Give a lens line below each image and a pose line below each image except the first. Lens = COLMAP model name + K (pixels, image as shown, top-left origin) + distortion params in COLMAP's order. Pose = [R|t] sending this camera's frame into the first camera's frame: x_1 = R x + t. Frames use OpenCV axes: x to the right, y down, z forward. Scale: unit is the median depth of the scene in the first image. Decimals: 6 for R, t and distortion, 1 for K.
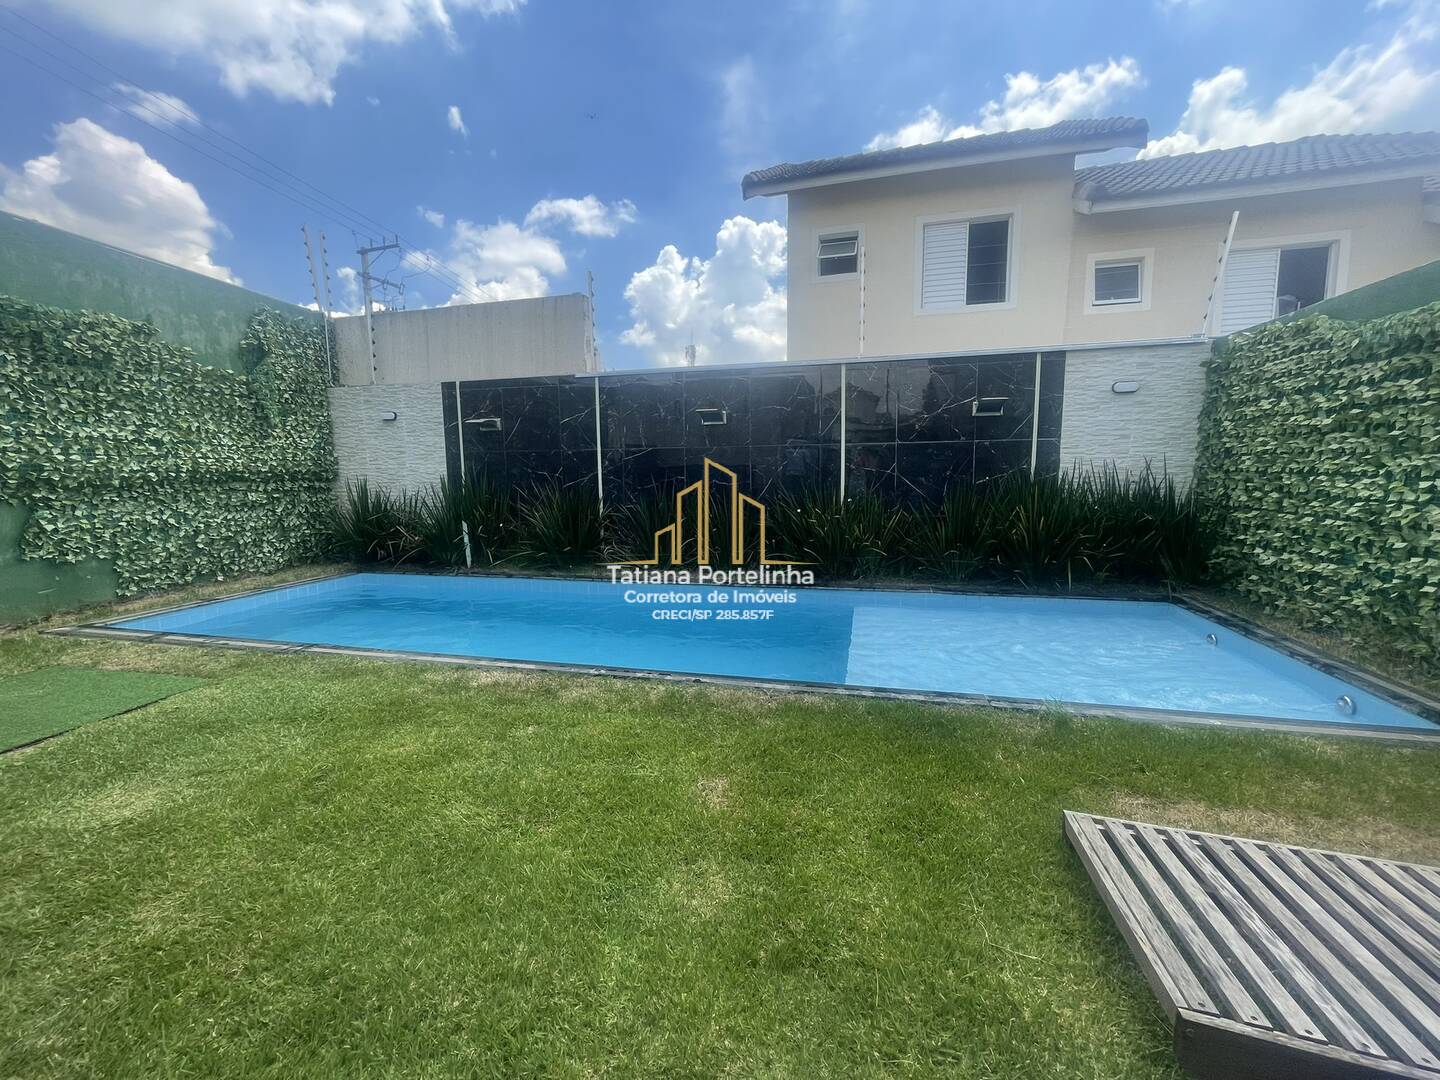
lens RADIAL K [[579.8, 0, 719.6], [0, 579.8, 530.9], [0, 0, 1]] dist [-0.001085, -0.000261]
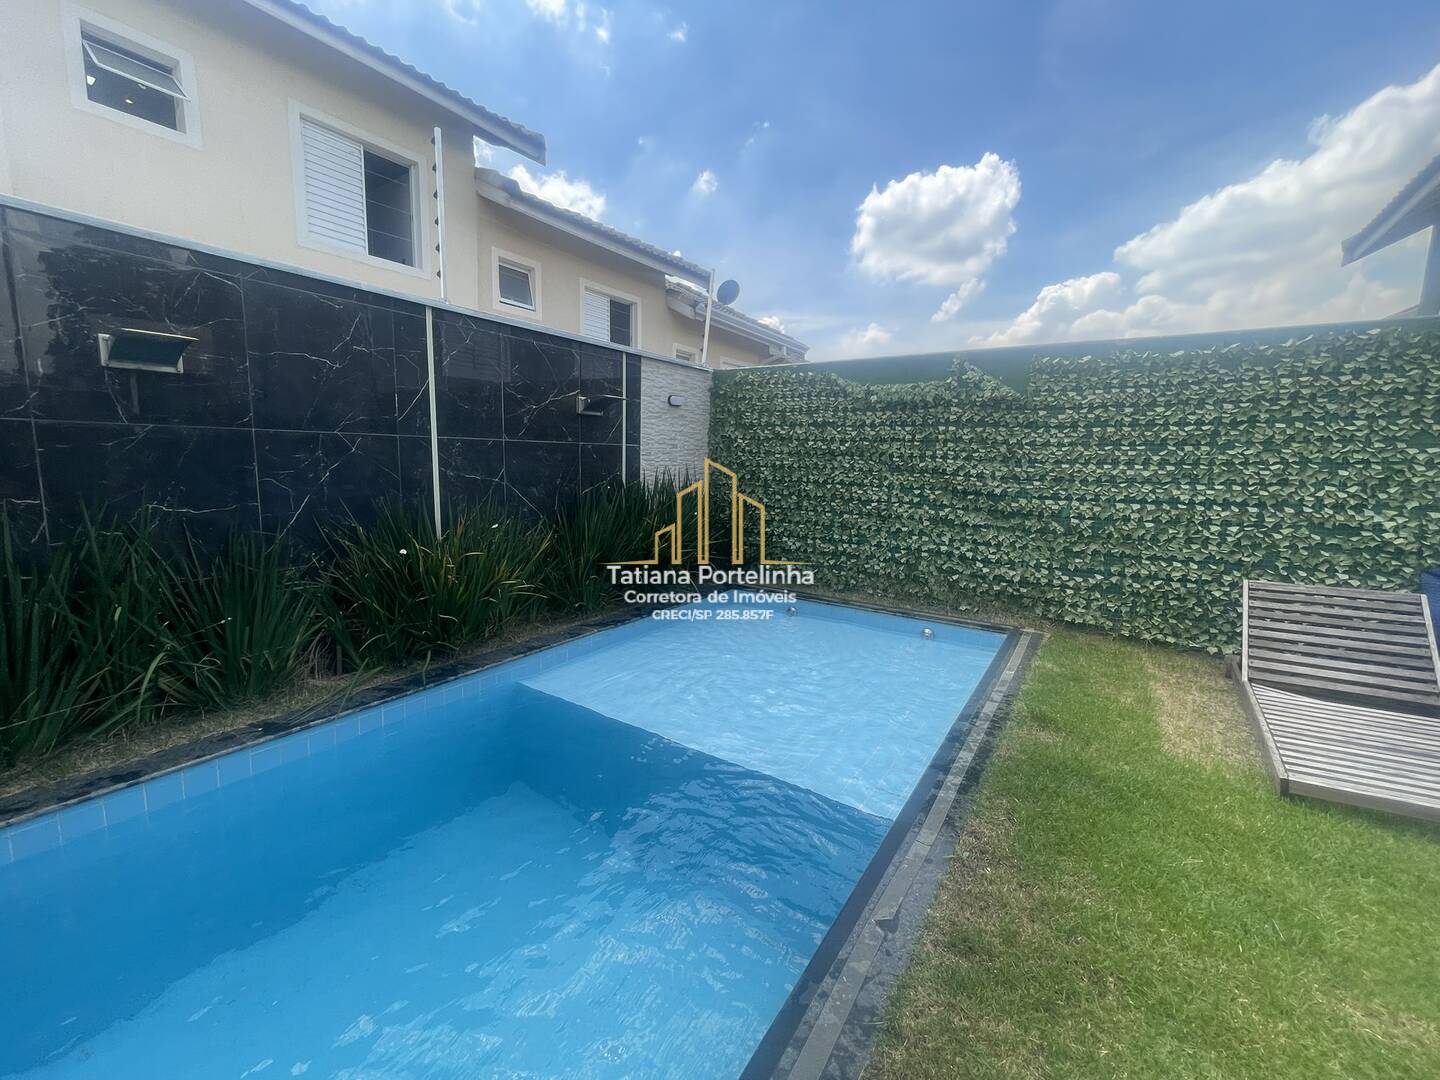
lens RADIAL K [[579.8, 0, 719.6], [0, 579.8, 530.9], [0, 0, 1]] dist [-0.001085, -0.000261]
pose [[0.338597, -0.096055, 0.936016, -0.386052], [0.076952, 0.994270, 0.074196, -0.097734], [-0.937780, 0.046905, 0.344048, 0.687441]]
